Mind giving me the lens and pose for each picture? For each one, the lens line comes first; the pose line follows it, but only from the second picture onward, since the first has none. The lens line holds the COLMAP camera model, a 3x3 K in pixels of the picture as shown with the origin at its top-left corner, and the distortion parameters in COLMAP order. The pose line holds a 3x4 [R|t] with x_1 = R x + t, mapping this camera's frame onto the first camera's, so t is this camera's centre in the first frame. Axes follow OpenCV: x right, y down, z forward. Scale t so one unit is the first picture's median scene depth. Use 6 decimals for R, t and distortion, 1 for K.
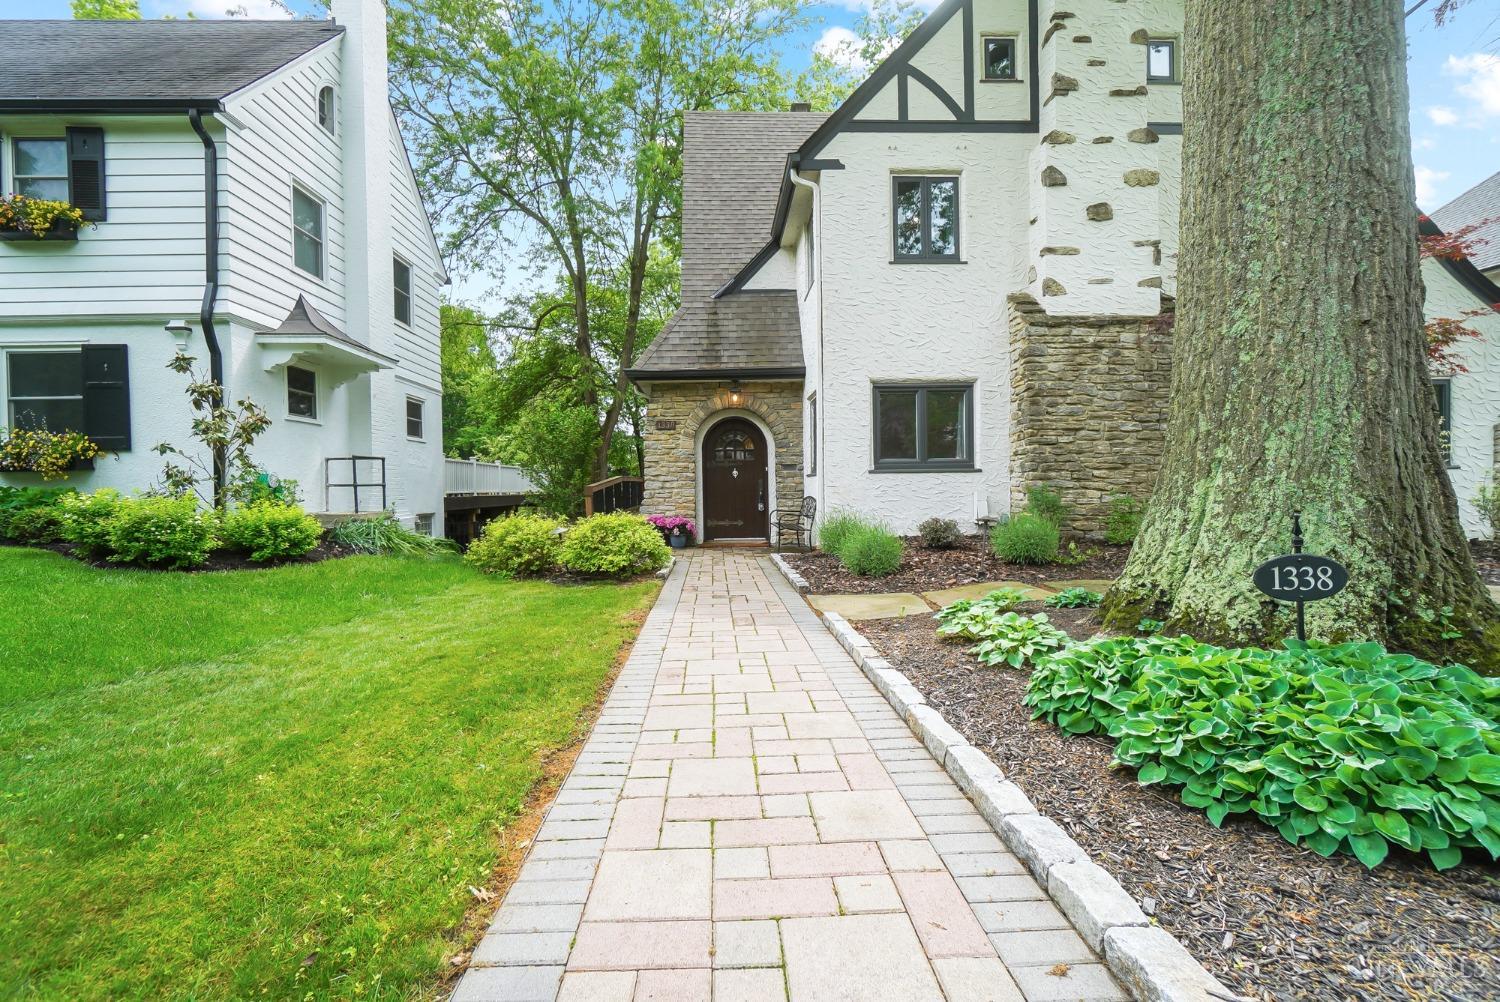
lens RADIAL K [[660.7, 0, 743.8], [0, 660.7, 501.1], [0, 0, 1]] dist [-0.003426, -0.001631]
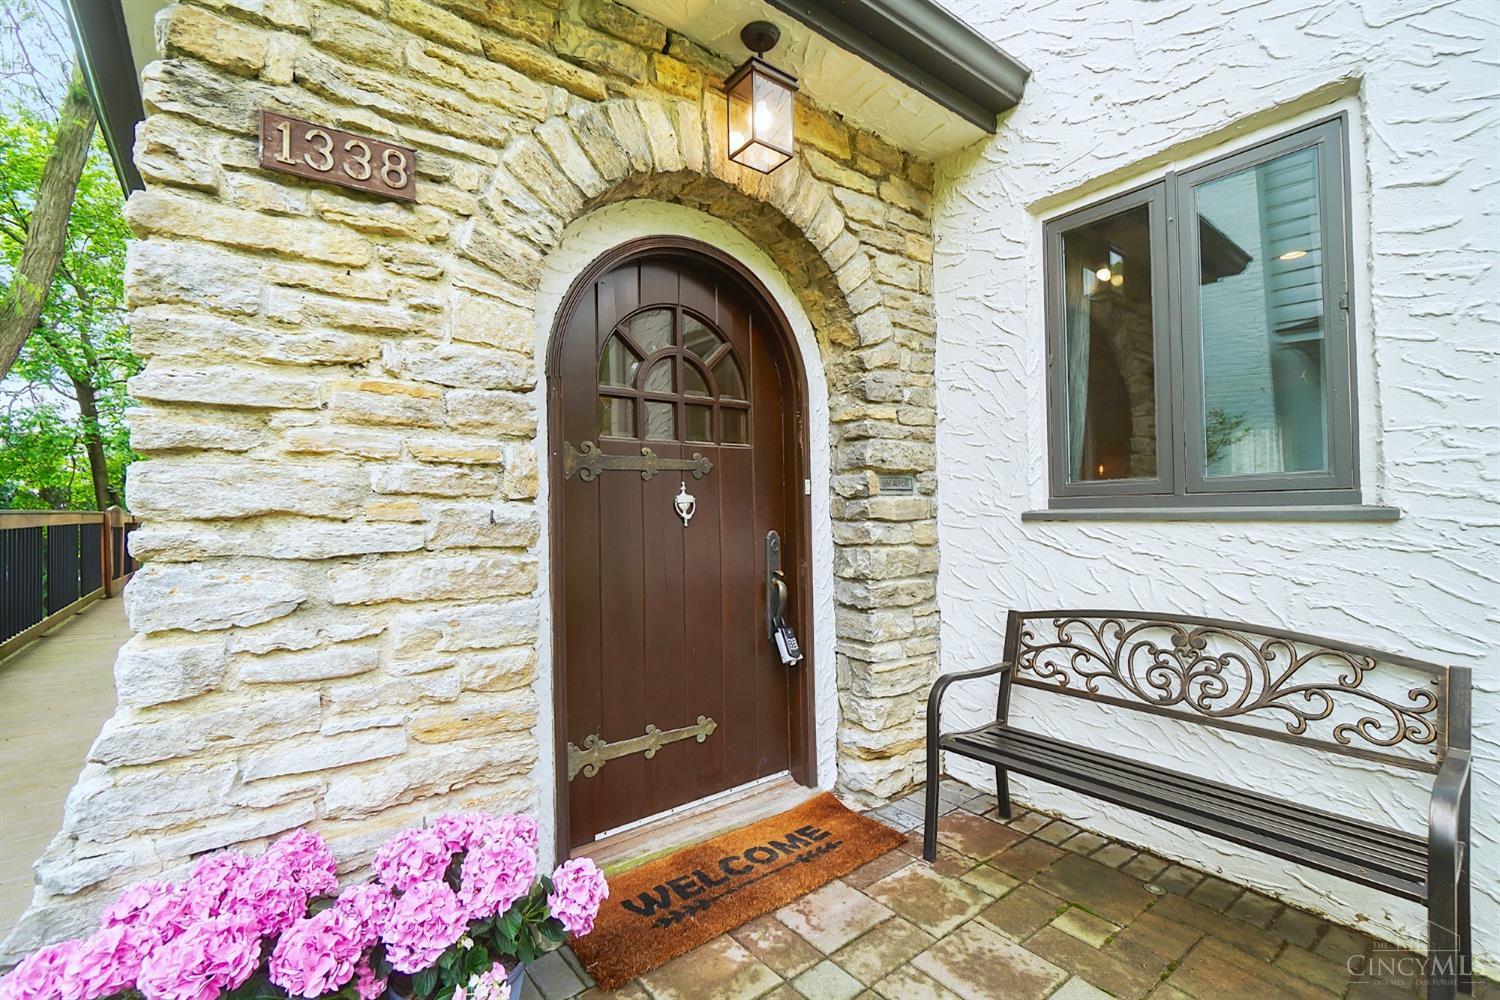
lens RADIAL K [[660.7, 0, 743.8], [0, 660.7, 500.1], [0, 0, 1]] dist [-0.003426, -0.001631]
pose [[0.812568, 0.011620, 0.582750, -0.157866], [0.010414, 0.999352, -0.034447, -0.045038], [-0.582773, 0.034060, 0.811921, 1.026076]]
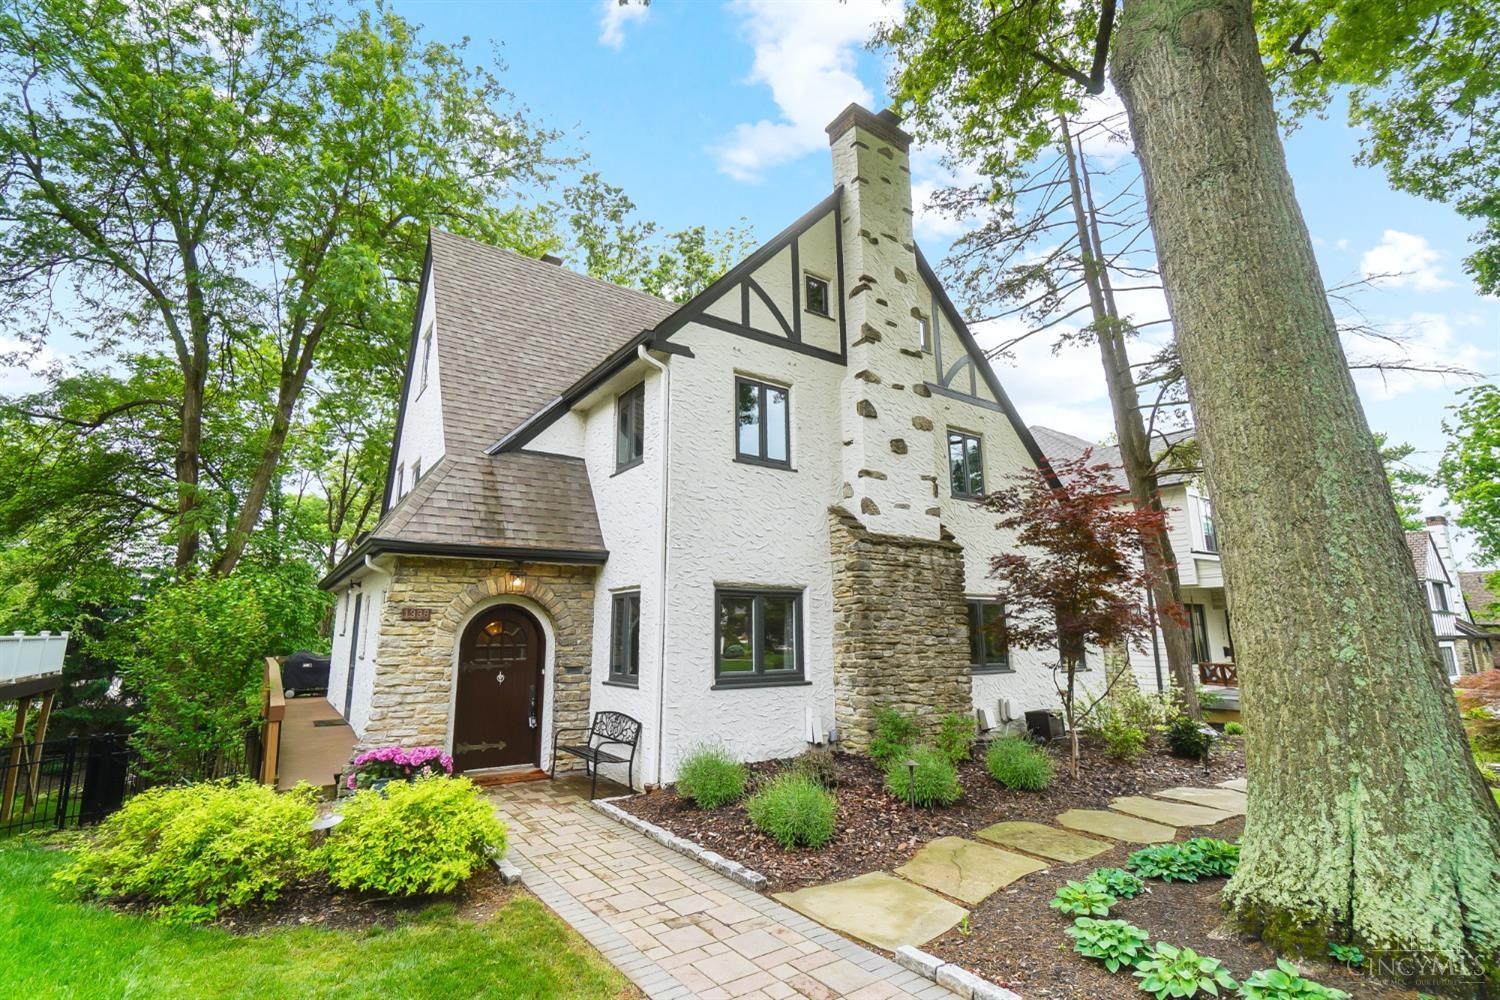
lens RADIAL K [[686.0, 0, 751.2], [0, 686.0, 492.9], [0, 0, 1]] dist [-0.003345, -0.000289]
pose [[0.837859, 0.122310, 0.532008, -0.278451], [-0.000385, 0.974708, -0.223481, -0.093394], [-0.545887, 0.187041, 0.816715, 0.185285]]
